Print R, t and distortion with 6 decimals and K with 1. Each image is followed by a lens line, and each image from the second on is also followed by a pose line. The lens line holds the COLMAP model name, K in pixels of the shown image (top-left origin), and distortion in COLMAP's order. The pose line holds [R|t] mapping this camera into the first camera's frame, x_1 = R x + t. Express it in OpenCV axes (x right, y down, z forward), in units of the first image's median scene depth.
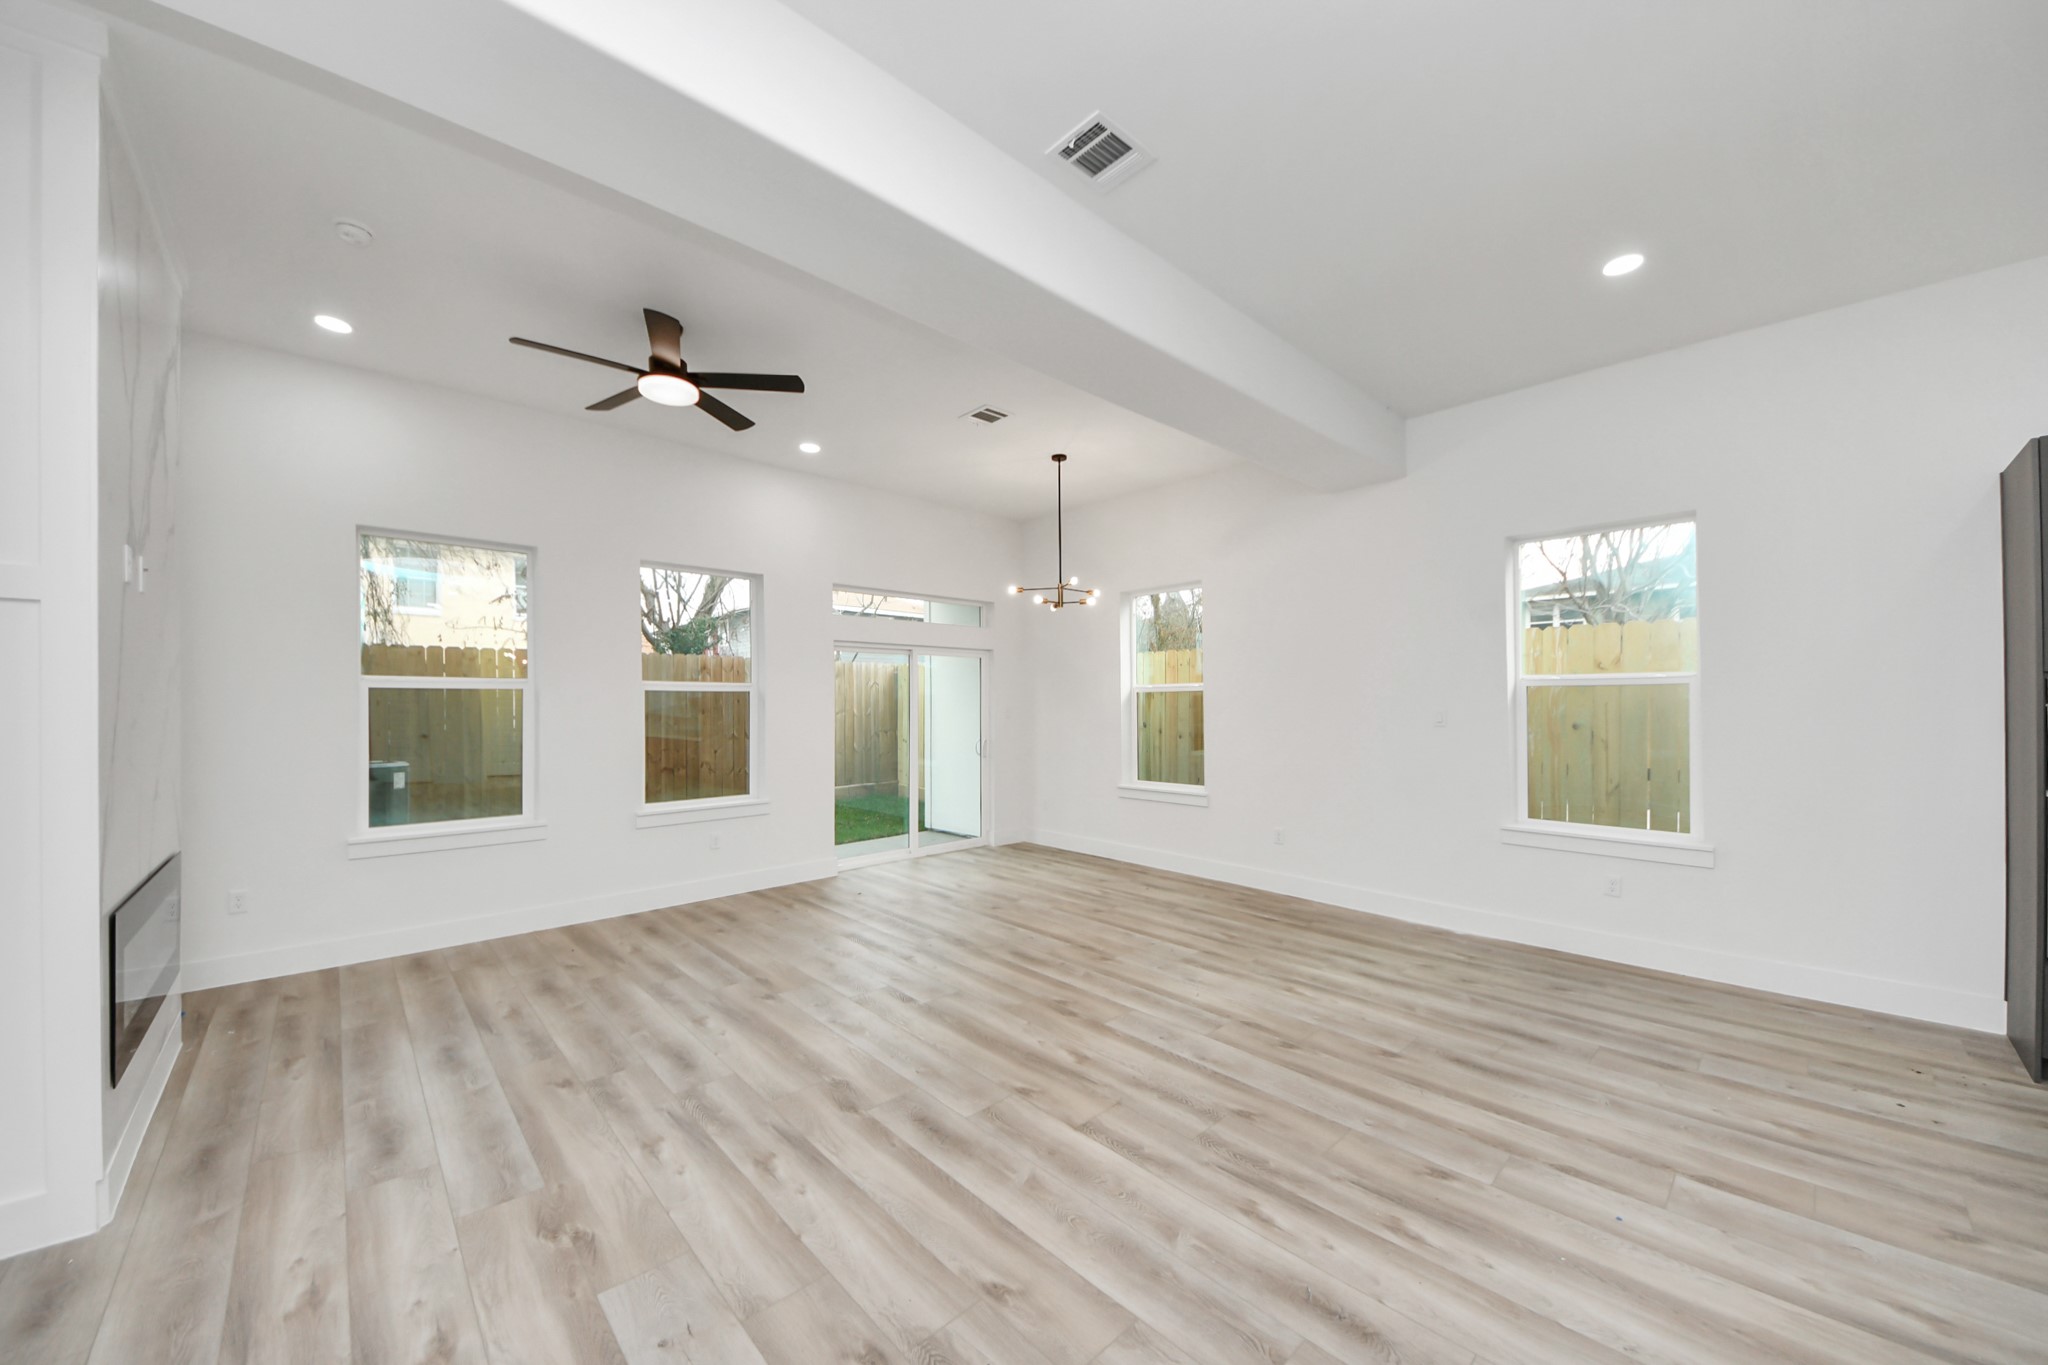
lens RADIAL K [[733.4, 0, 1029.2], [0, 733.4, 691.4], [0, 0, 1]] dist [0.044258, -0.029047]
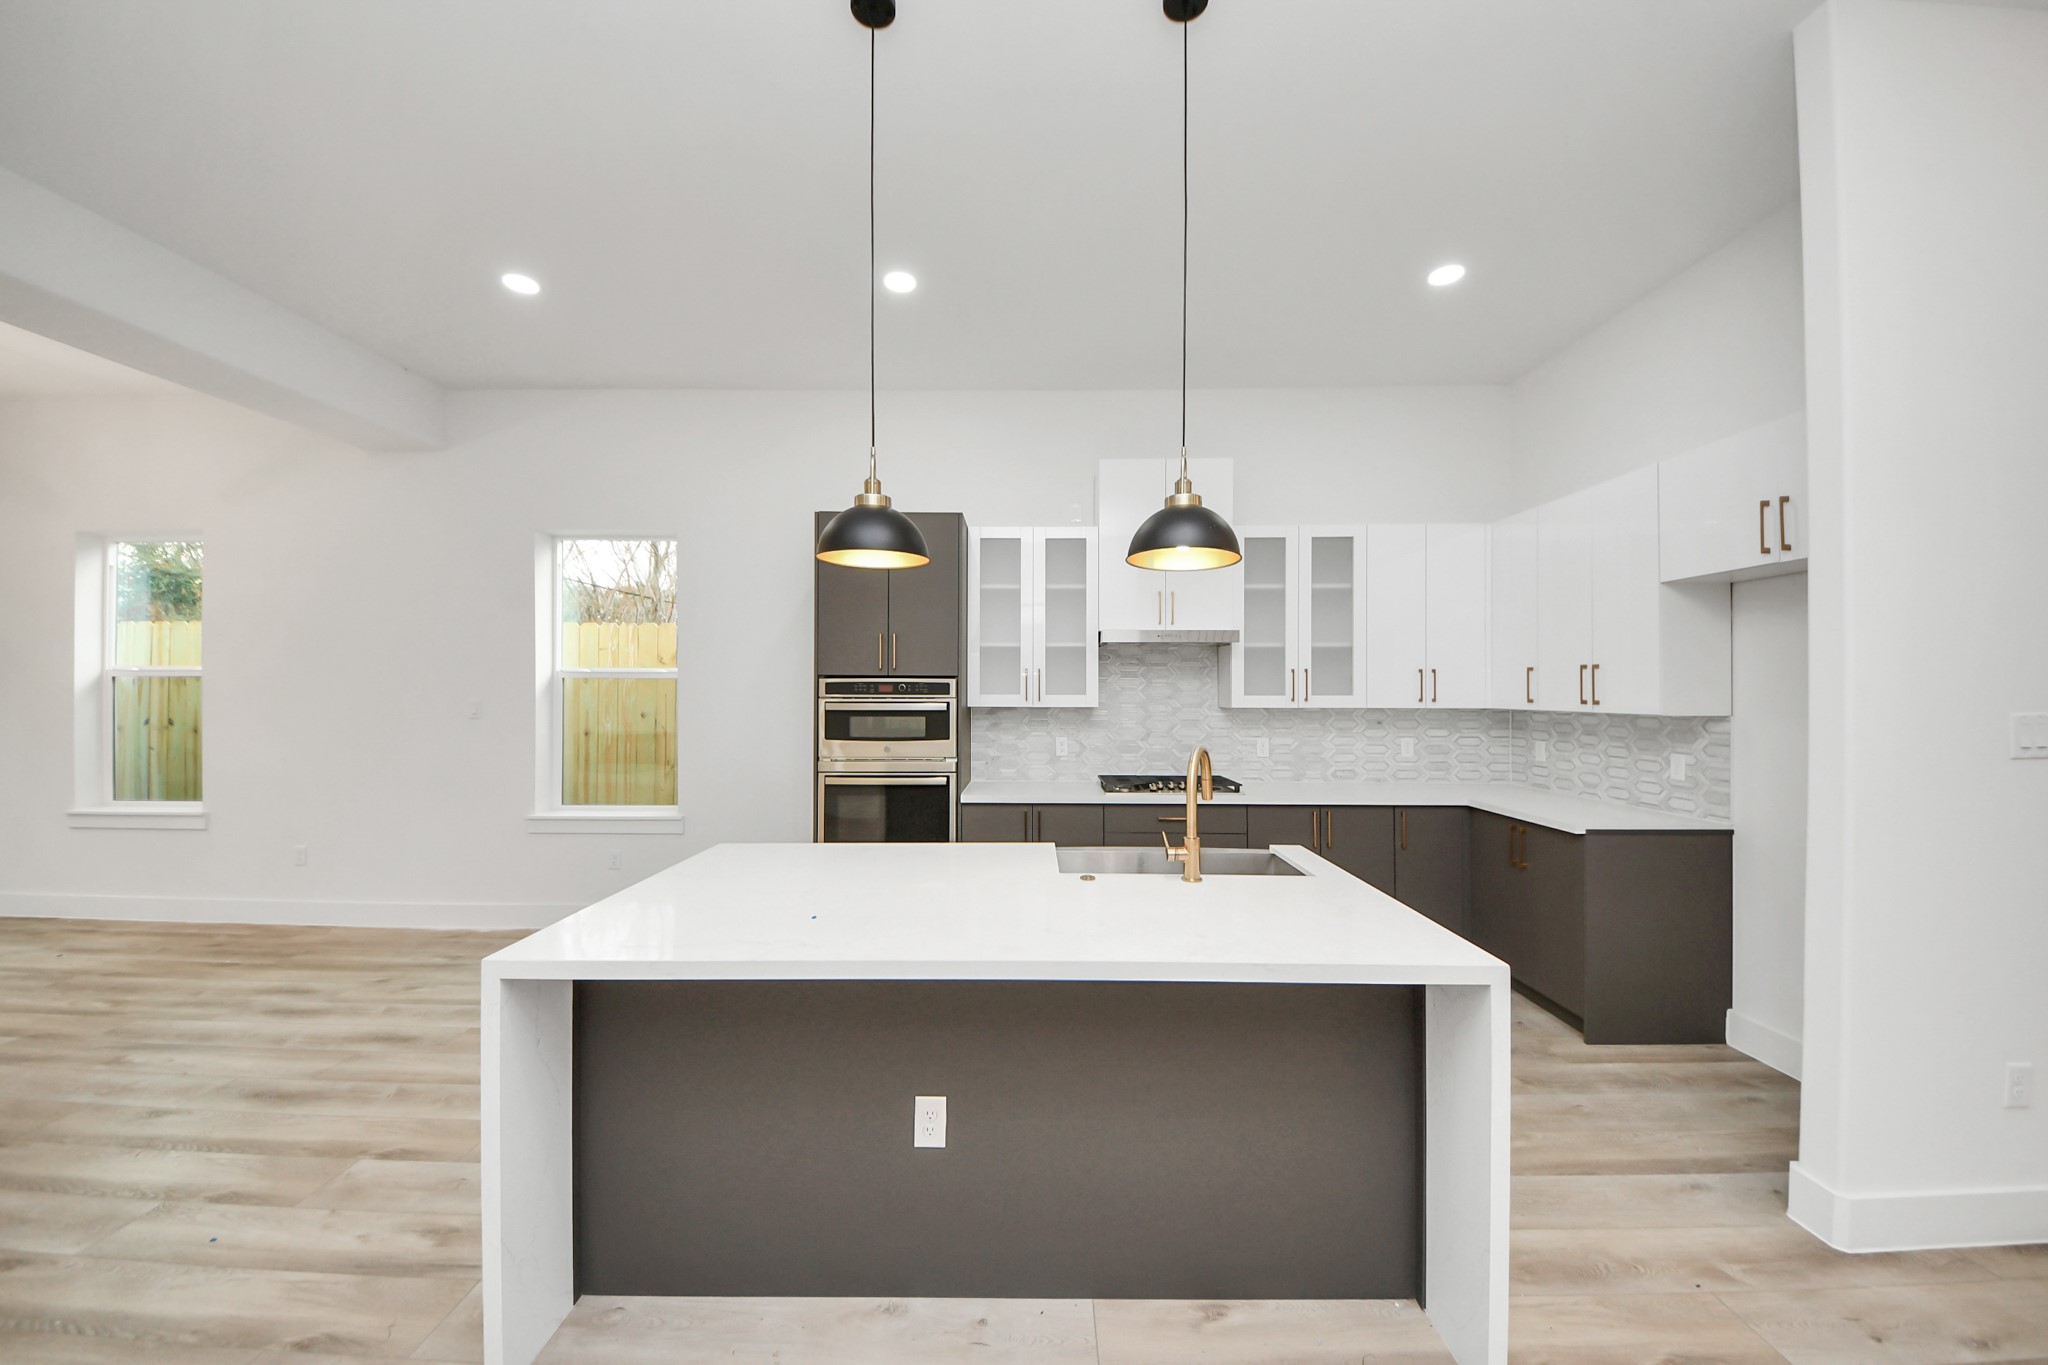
lens RADIAL K [[727.4, 0, 1022.3], [0, 727.4, 684.9], [0, 0, 1]] dist [0.044754, -0.027834]
pose [[0.696569, 0.010070, 0.717419, 0.478825], [-0.017751, 0.999837, 0.003201, -0.015830], [-0.717270, -0.014965, 0.696634, -0.225571]]
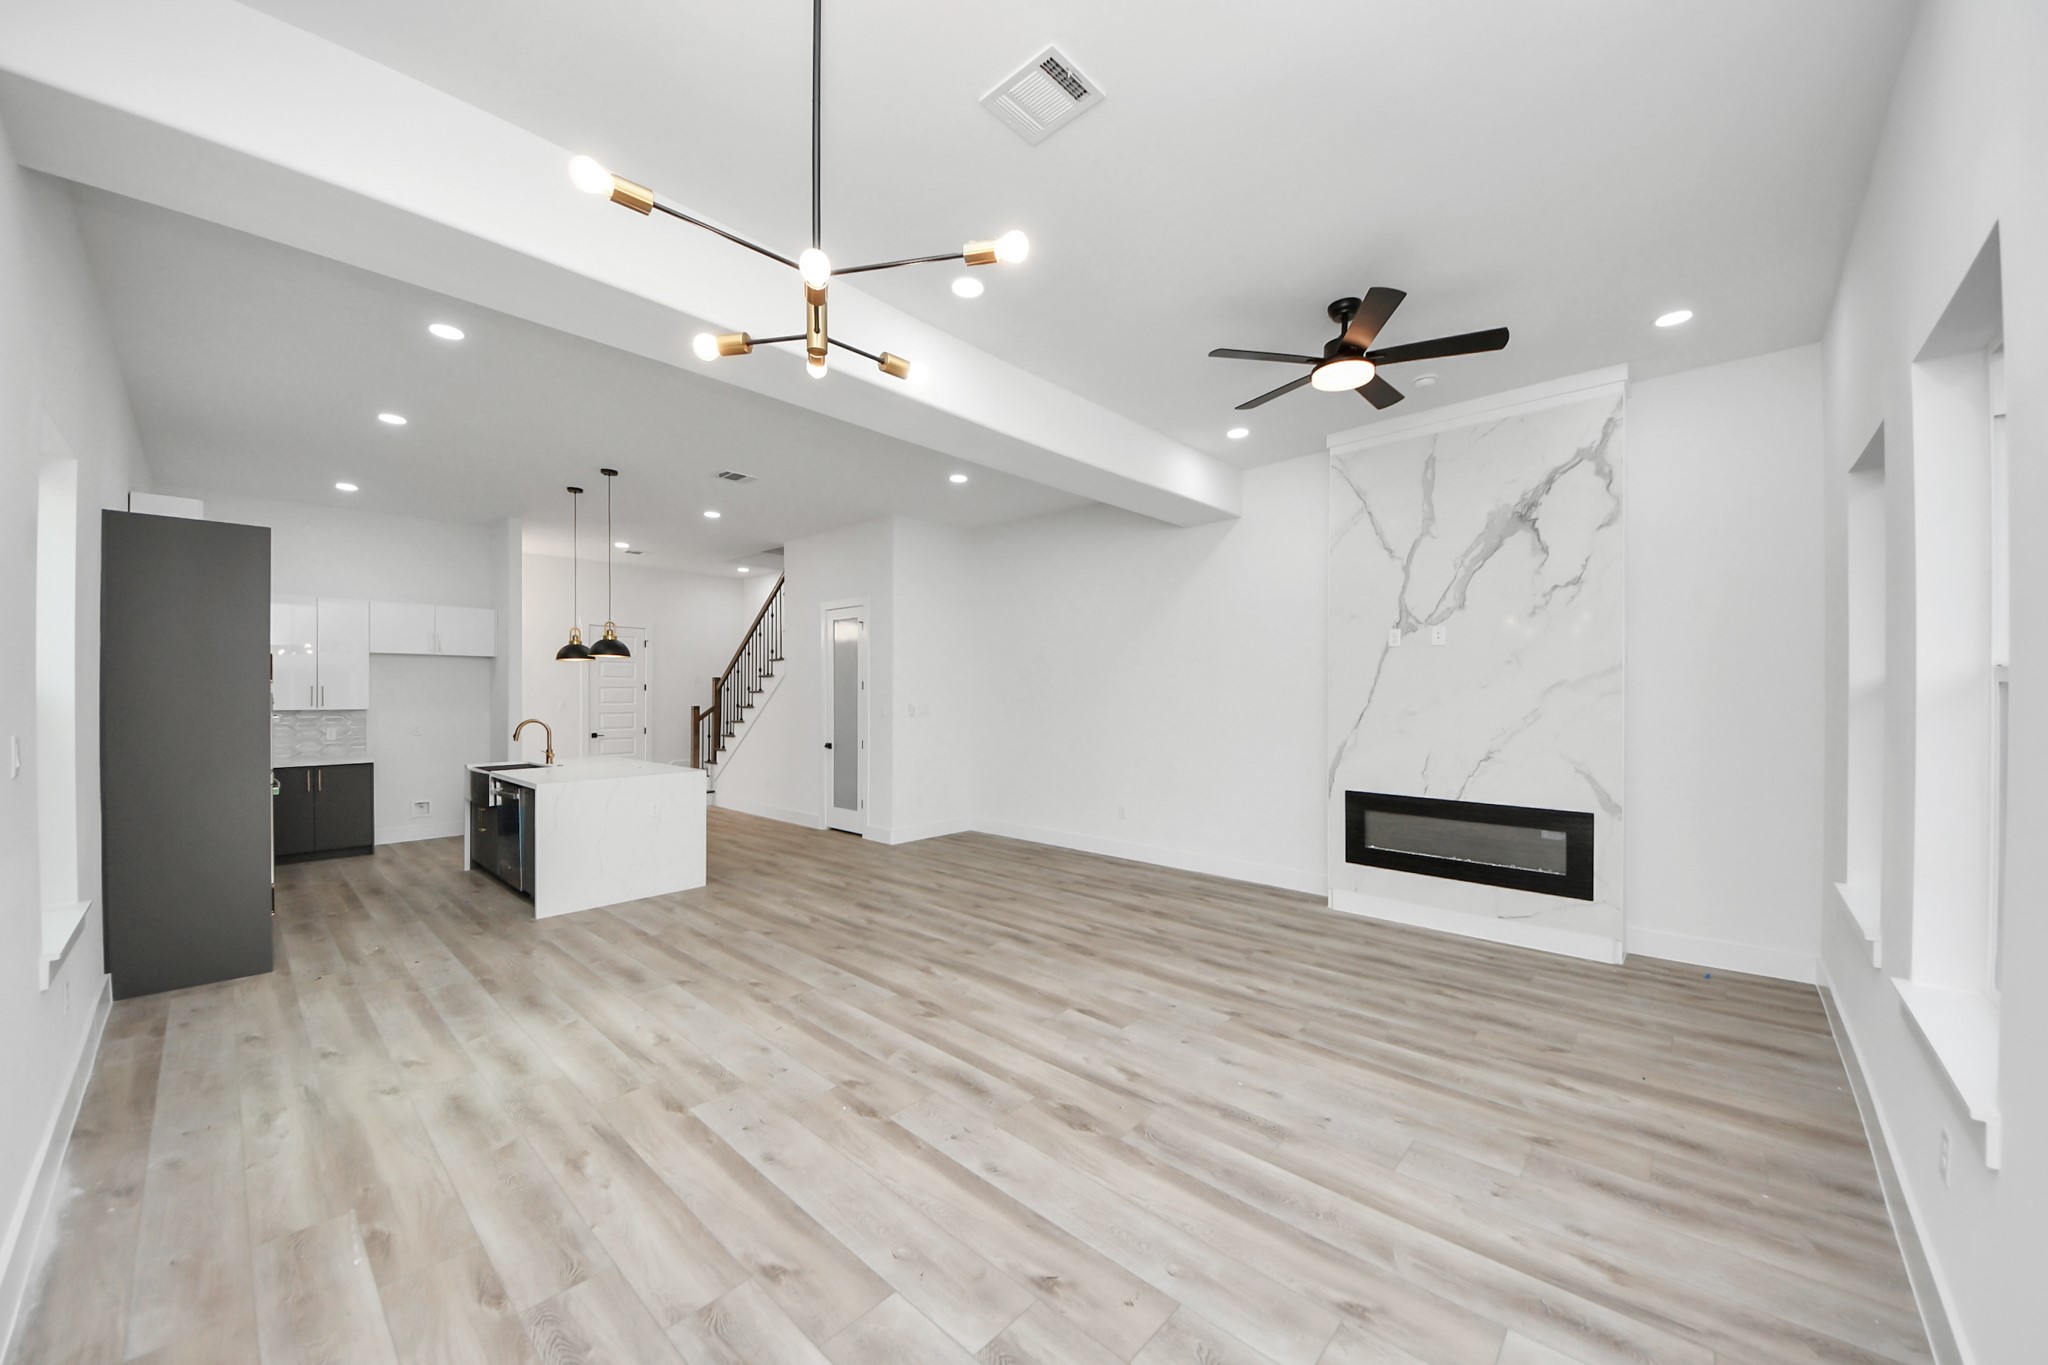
lens RADIAL K [[733.4, 0, 1029.2], [0, 733.4, 691.4], [0, 0, 1]] dist [0.044258, -0.029047]
pose [[-0.997094, 0.004737, -0.076036, -0.014526], [0.006197, 0.999801, -0.018986, 0.010746], [0.075931, -0.019402, -0.996924, 1.969085]]
